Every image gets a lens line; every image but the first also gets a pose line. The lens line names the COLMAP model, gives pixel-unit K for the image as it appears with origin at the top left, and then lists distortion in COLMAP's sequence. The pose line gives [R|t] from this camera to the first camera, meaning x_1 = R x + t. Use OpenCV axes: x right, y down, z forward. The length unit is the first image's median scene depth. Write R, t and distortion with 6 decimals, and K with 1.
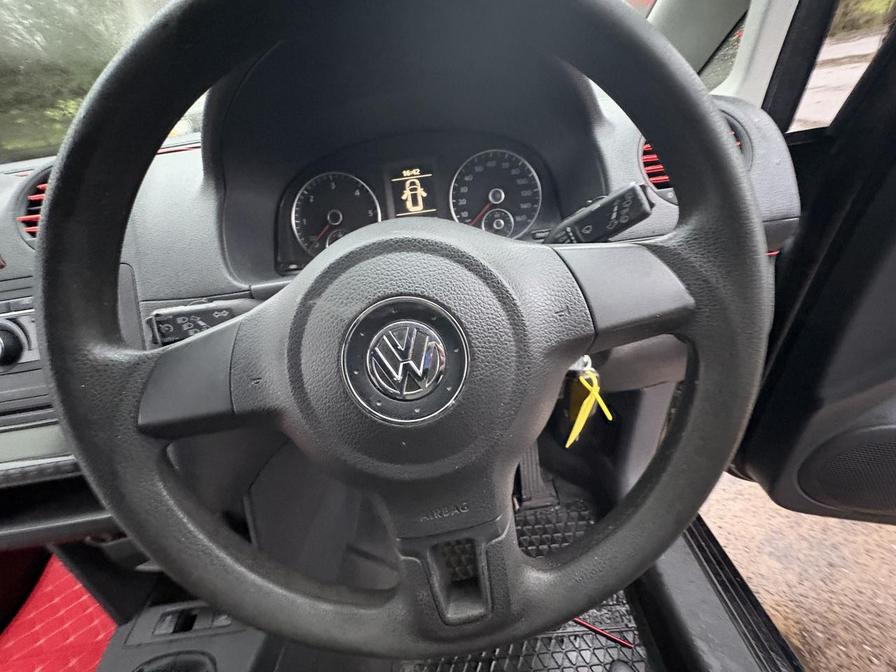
lens RADIAL K [[352.2, 0, 448.0], [0, 352.2, 336.0], [0, 0, 1]] dist [0.000828, 0.000261]
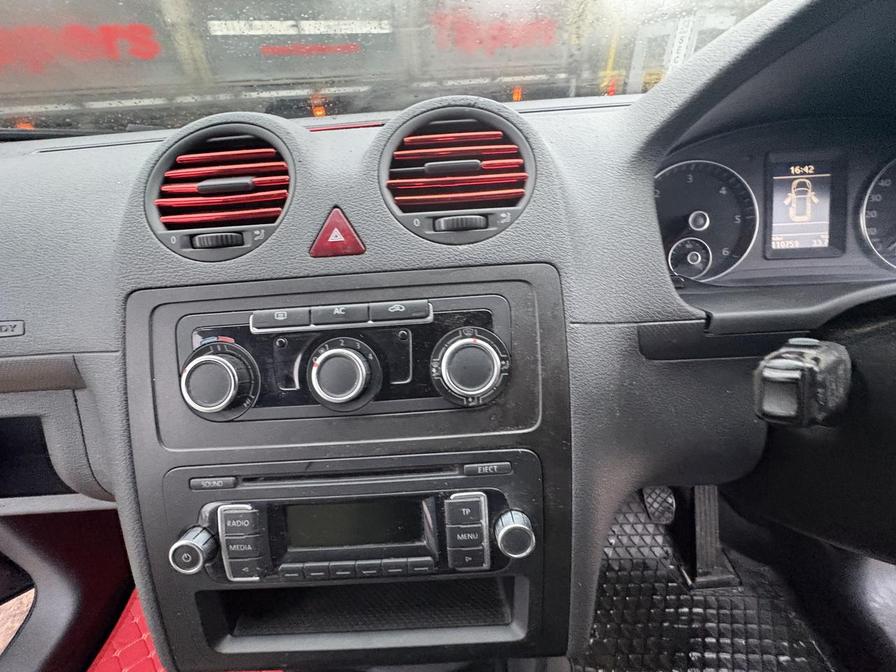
lens RADIAL K [[356.1, 0, 448.0], [0, 356.1, 336.0], [0, 0, 1]] dist [-0.001879, -0.000420]
pose [[0.995346, 0.092897, -0.025642, -0.786831], [-0.093697, 0.995086, -0.032005, -0.024559], [0.022543, 0.034259, 0.999159, 0.251736]]
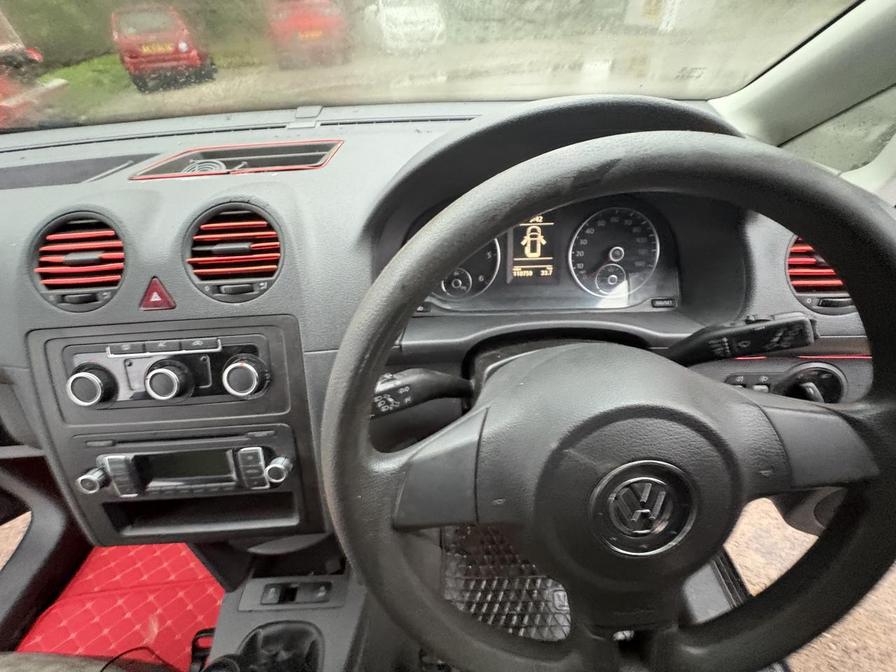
lens RADIAL K [[352.2, 0, 448.0], [0, 352.2, 336.0], [0, 0, 1]] dist [0.000828, 0.000261]
pose [[0.995531, 0.092226, 0.020330, -0.338997], [-0.094072, 0.987391, 0.127314, -0.236967], [-0.008332, -0.128657, 0.991654, -0.045774]]
